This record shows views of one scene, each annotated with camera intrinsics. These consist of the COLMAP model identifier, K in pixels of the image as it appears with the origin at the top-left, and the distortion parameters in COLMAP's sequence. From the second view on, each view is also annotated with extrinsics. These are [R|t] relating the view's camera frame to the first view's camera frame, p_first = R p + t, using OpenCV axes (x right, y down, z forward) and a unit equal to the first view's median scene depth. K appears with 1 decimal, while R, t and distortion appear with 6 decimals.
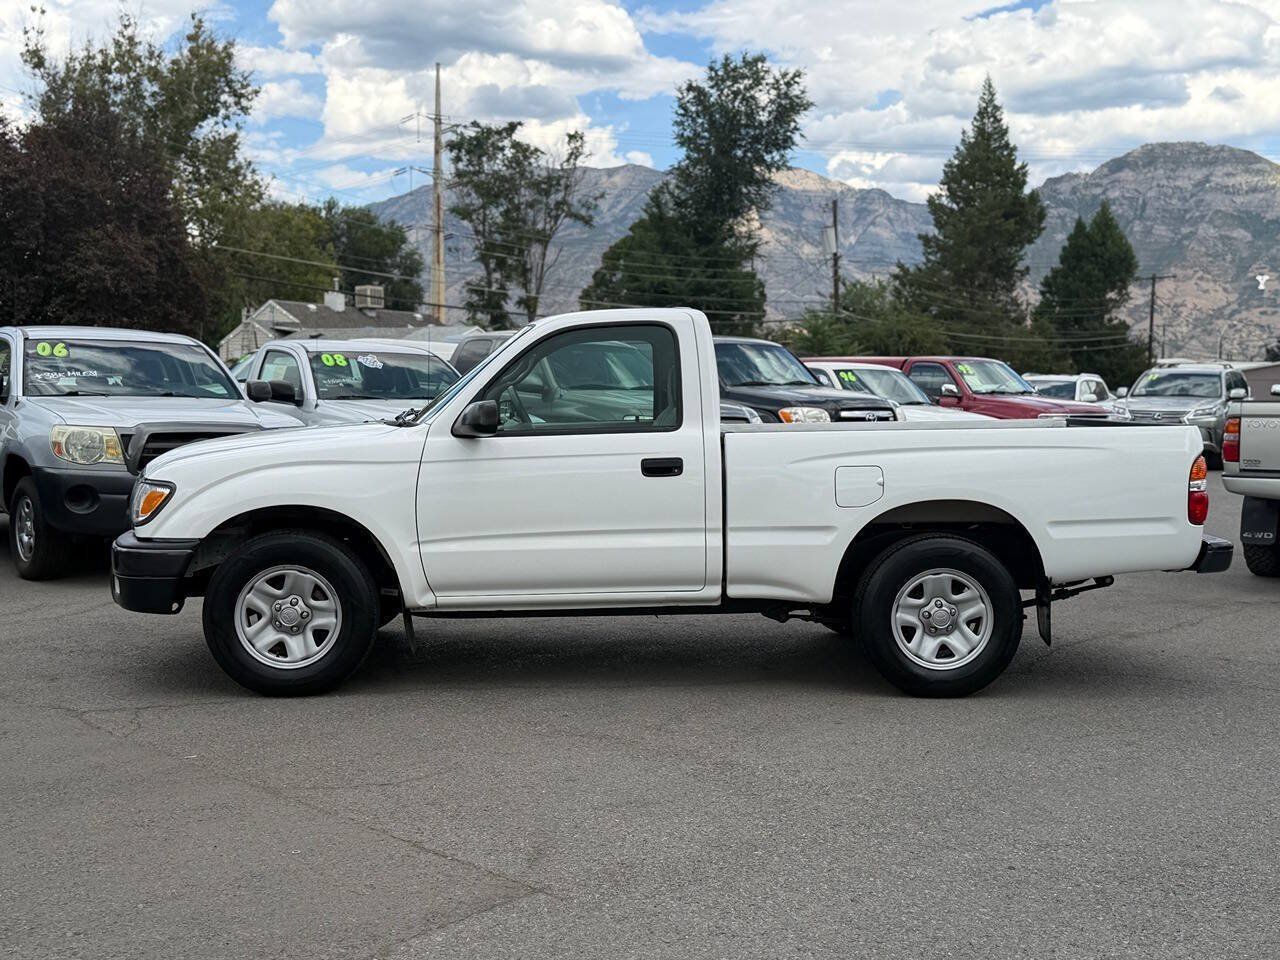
lens RADIAL K [[1442.0, 0, 636.8], [0, 1442.0, 481.3], [0, 0, 1]] dist [0.238656, -0.580000]
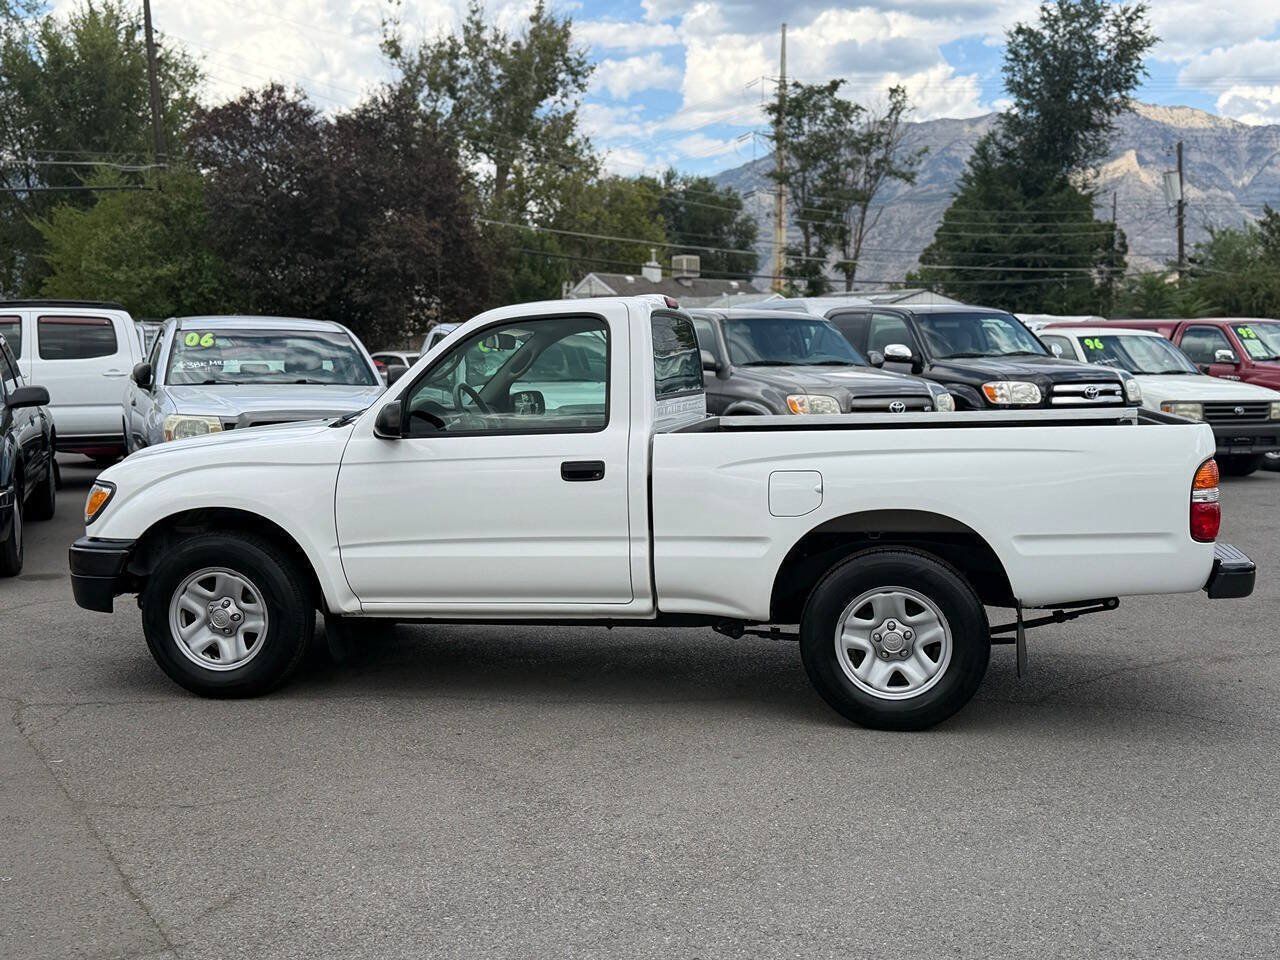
lens RADIAL K [[1442.0, 0, 636.8], [0, 1442.0, 481.3], [0, 0, 1]] dist [0.238656, -0.580000]
pose [[0.968557, 0.008750, -0.248639, 0.036072], [-0.002384, 0.999662, 0.025891, -0.003480], [0.248781, -0.024484, 0.968250, 0.013376]]
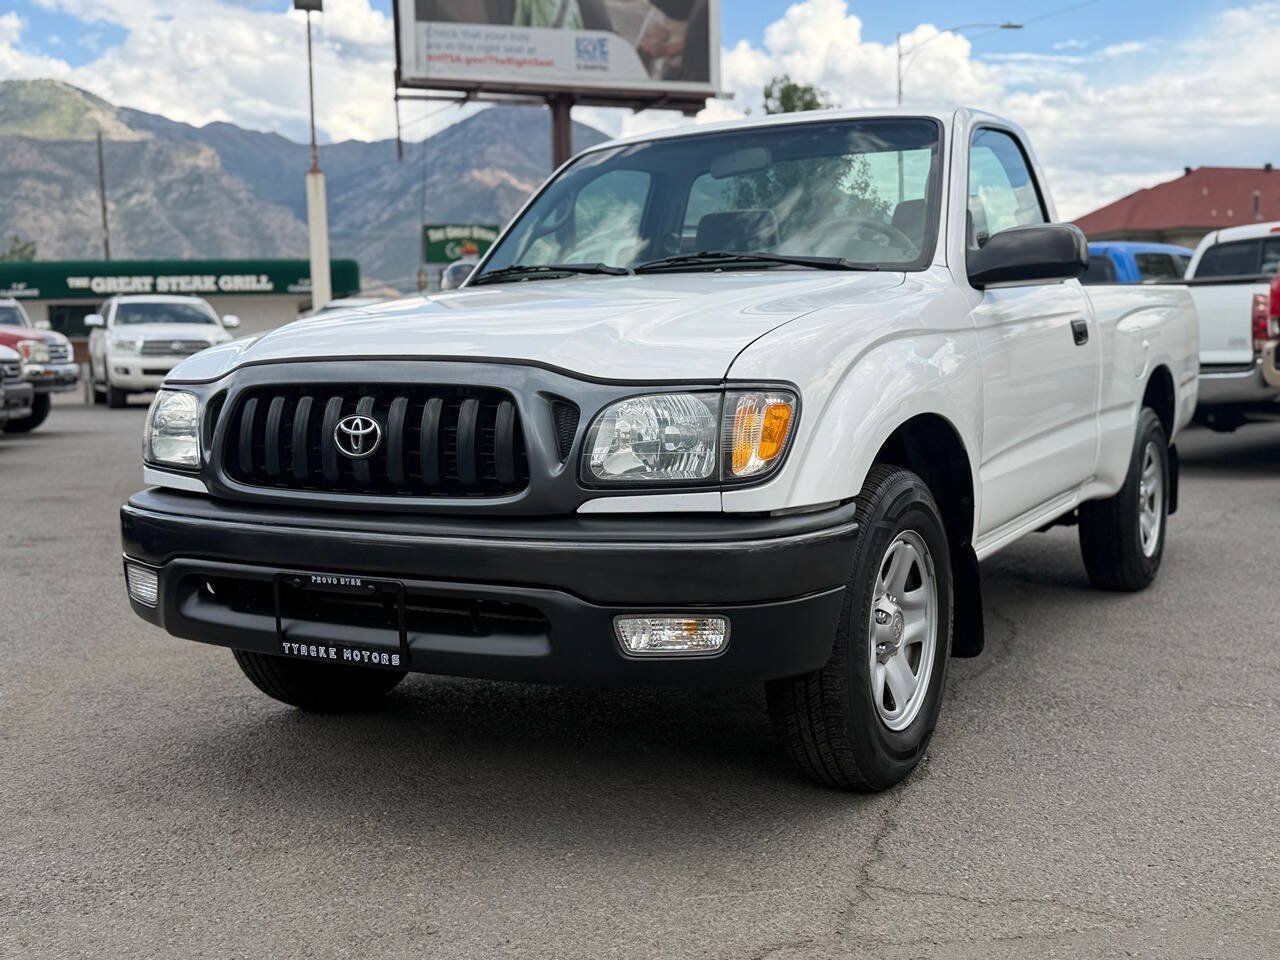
lens RADIAL K [[1430.8, 0, 629.9], [0, 1430.8, 488.6], [0, 0, 1]] dist [0.230095, -0.568018]
pose [[0.543529, -0.108174, 0.832391, -0.090883], [0.077376, 0.993896, 0.078638, -0.000746], [-0.835816, 0.021665, 0.548582, 0.100954]]
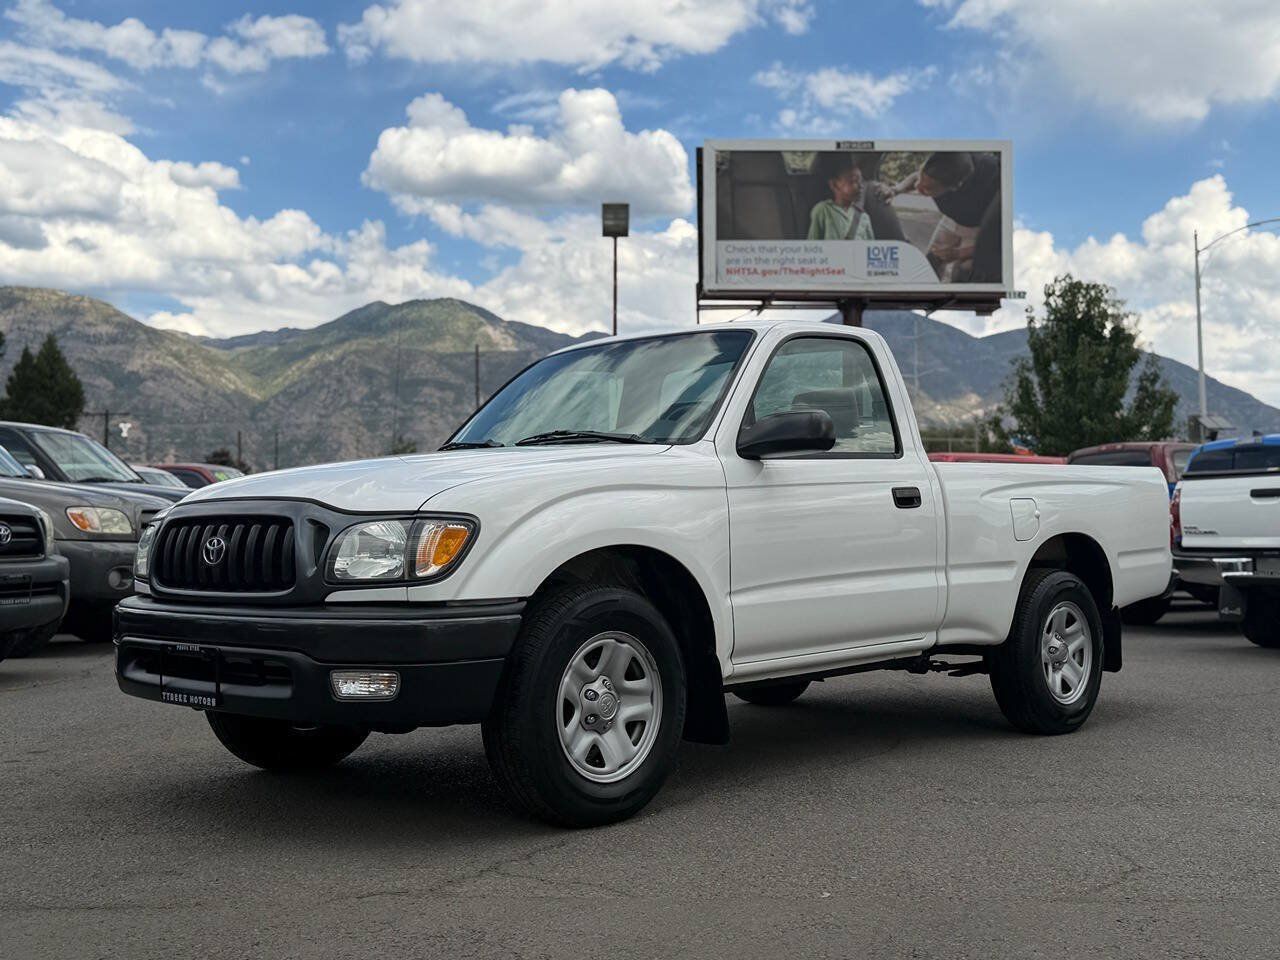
lens RADIAL K [[1442.0, 0, 636.8], [0, 1442.0, 481.3], [0, 0, 1]] dist [0.238656, -0.580000]
pose [[0.731565, 0.011206, 0.681679, -0.089369], [0.056742, 0.995395, -0.077258, 0.005069], [-0.679406, 0.095199, 0.727561, 0.059771]]
